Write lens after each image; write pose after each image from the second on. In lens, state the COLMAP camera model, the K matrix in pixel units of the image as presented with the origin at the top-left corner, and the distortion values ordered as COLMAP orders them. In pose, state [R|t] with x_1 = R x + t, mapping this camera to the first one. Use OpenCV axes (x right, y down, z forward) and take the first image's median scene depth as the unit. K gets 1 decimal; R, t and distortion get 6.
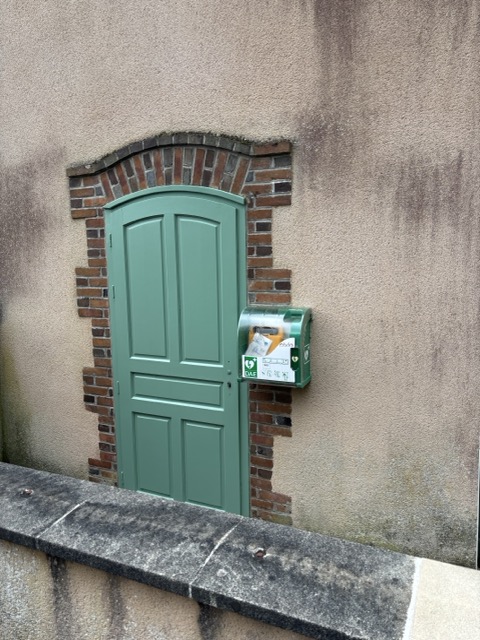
lens RADIAL K [[484.9, 0, 241.3], [0, 484.9, 320.6], [0, 0, 1]] dist [0.056244, -0.070459]
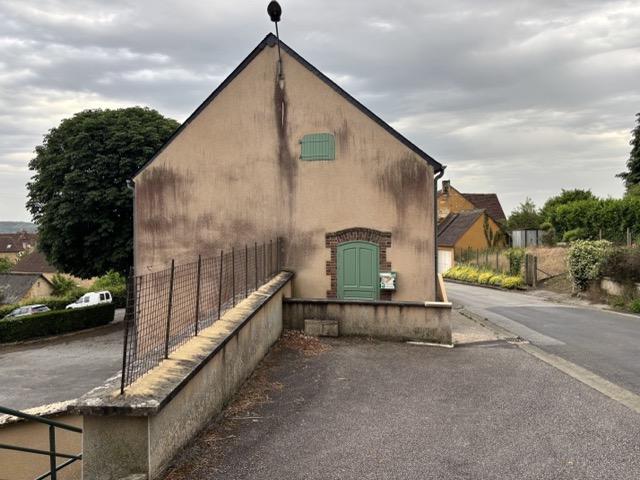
lens RADIAL K [[484.9, 0, 319.6], [0, 484.9, 235.7], [0, 0, 1]] dist [0.056244, -0.070459]
pose [[0.981450, 0.005422, 0.191642, -1.281627], [0.018433, 0.992300, -0.122477, 0.167387], [-0.190831, 0.123737, 0.973793, -2.931985]]
